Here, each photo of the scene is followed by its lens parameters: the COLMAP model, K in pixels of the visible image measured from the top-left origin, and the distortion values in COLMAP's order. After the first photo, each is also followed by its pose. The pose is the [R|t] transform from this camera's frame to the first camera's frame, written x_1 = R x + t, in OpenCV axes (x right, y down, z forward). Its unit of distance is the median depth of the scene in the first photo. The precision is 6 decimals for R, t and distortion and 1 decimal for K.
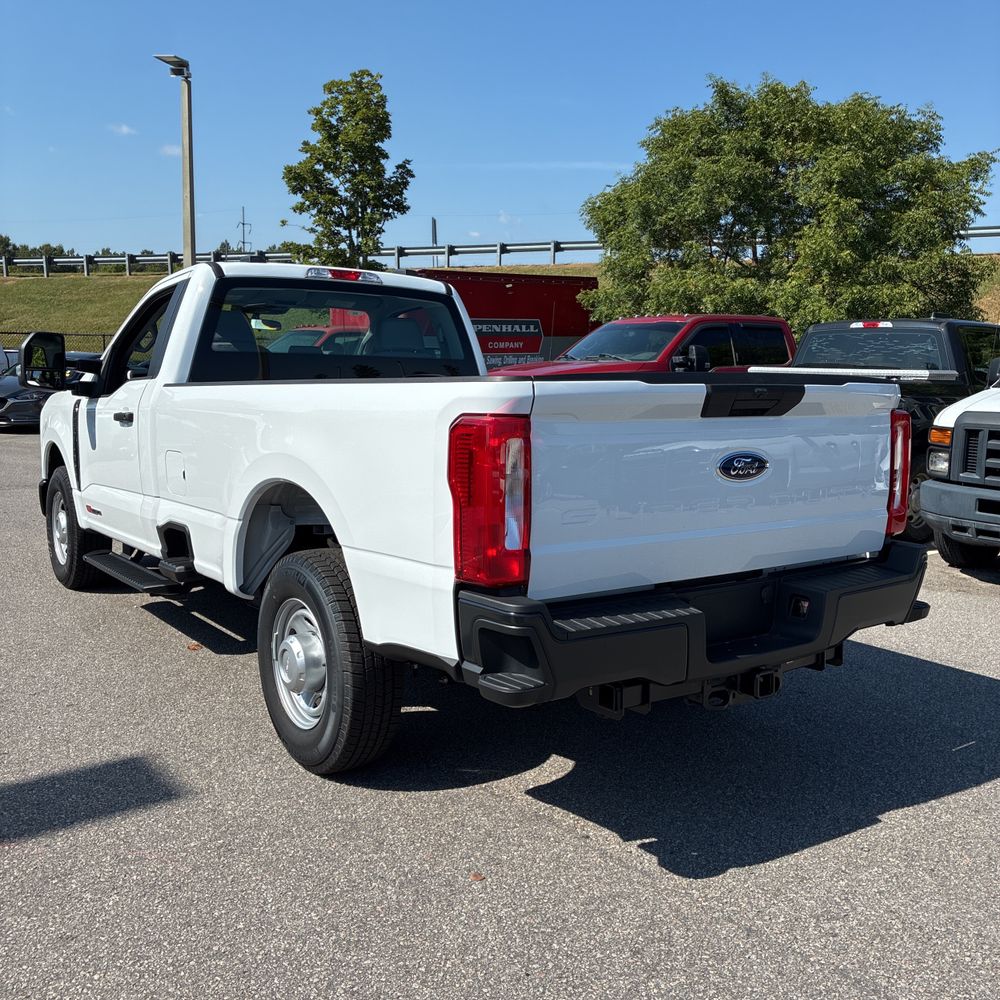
lens RADIAL K [[1007.6, 0, 506.1], [0, 1007.6, 499.8], [0, 0, 1]] dist [0.031195, 0.000000]
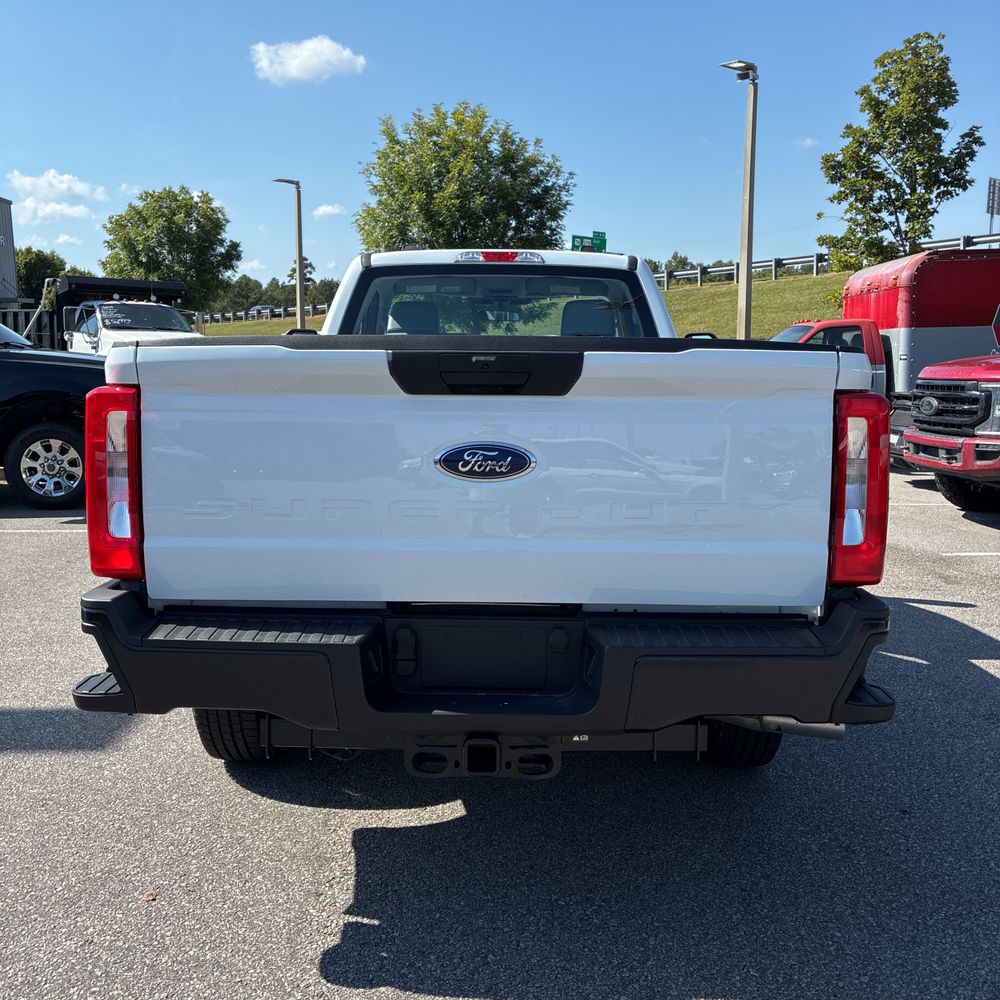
lens RADIAL K [[1007.6, 0, 494.8], [0, 1007.6, 496.1], [0, 0, 1]] dist [0.031195, 0.000000]
pose [[0.802736, 0.065041, -0.592777, 0.155383], [-0.071143, 0.997380, 0.013093, -0.004088], [0.592076, 0.031662, 0.805260, 0.091939]]
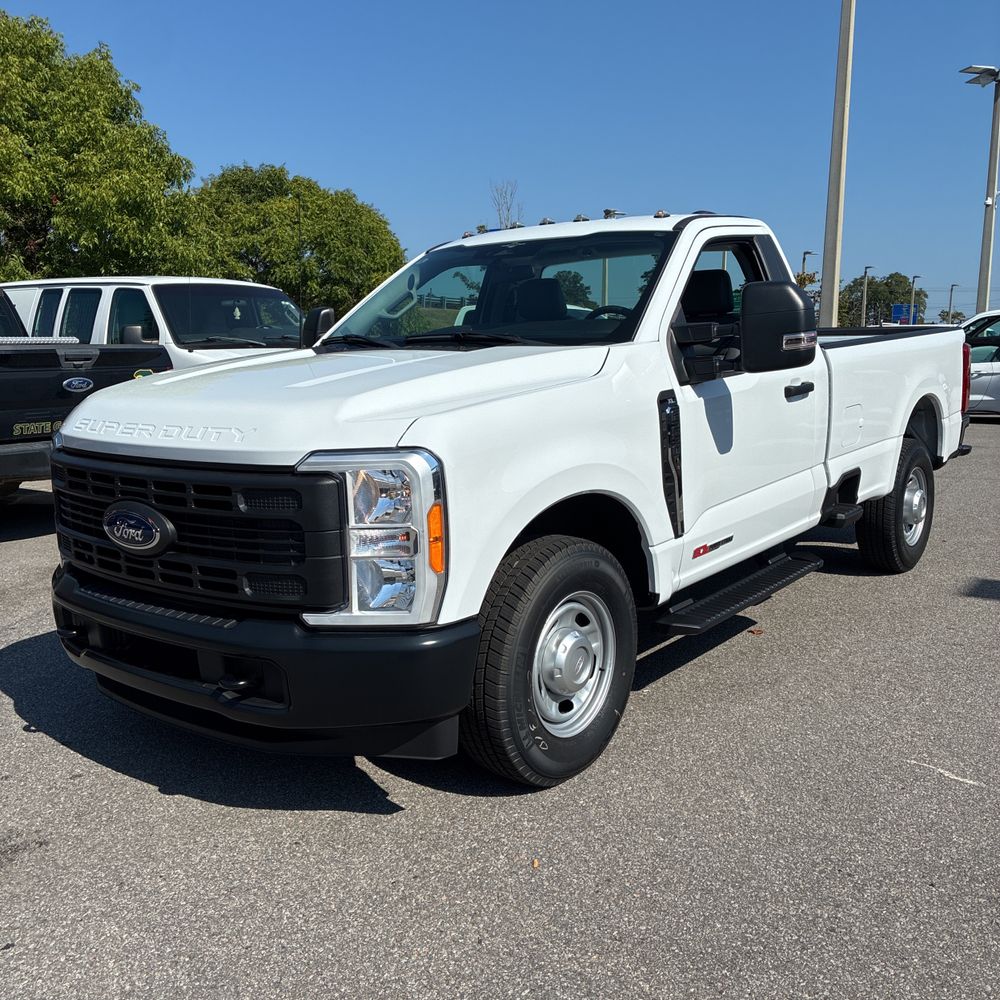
lens RADIAL K [[1007.6, 0, 480.8], [0, 1007.6, 490.3], [0, 0, 1]] dist [0.031195, 0.000000]
pose [[-0.257157, -0.155818, 0.953725, -0.414901], [0.138291, 0.970824, 0.195899, -0.074183], [-0.956423, 0.182268, -0.228106, 0.533135]]
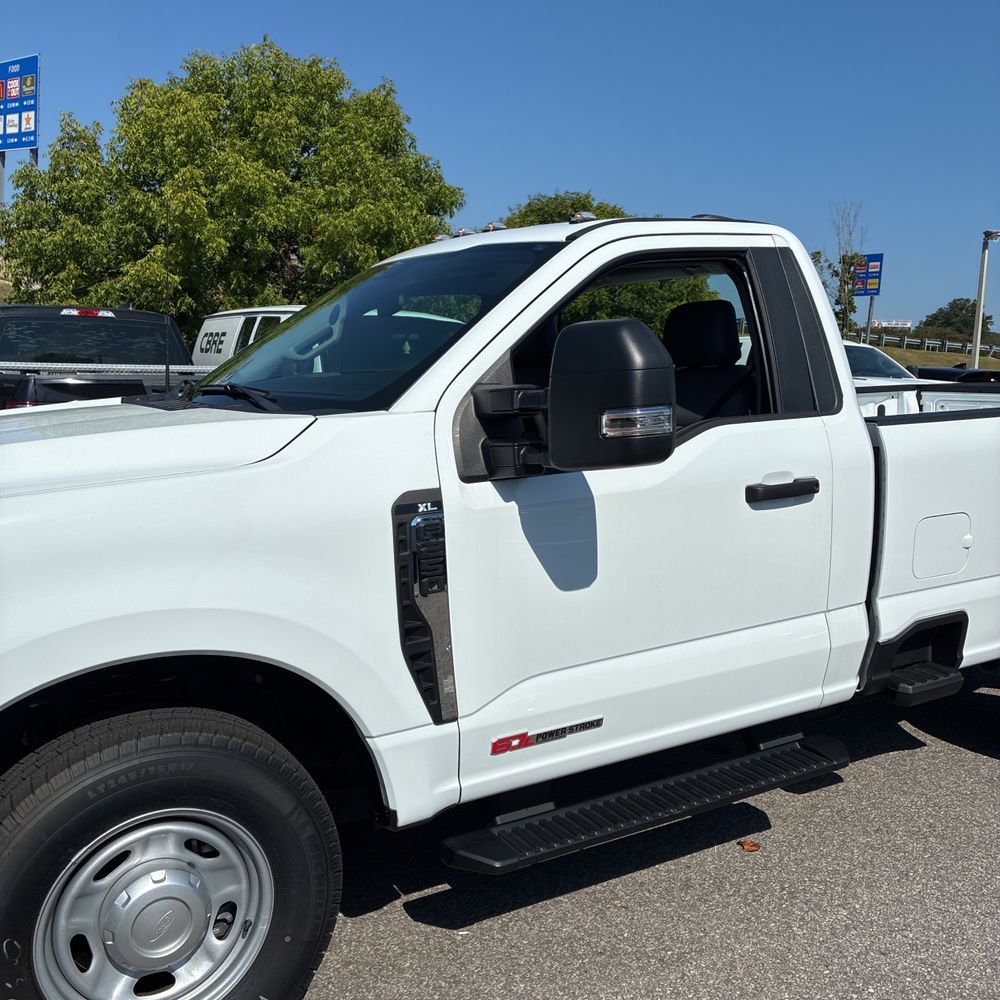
lens RADIAL K [[1007.6, 0, 483.7], [0, 1007.6, 492.1], [0, 0, 1]] dist [0.031195, 0.000000]
pose [[0.095391, -0.136753, 0.986002, -0.336802], [0.119374, 0.984942, 0.125057, -0.060831], [-0.988256, 0.105773, 0.110279, 0.397790]]
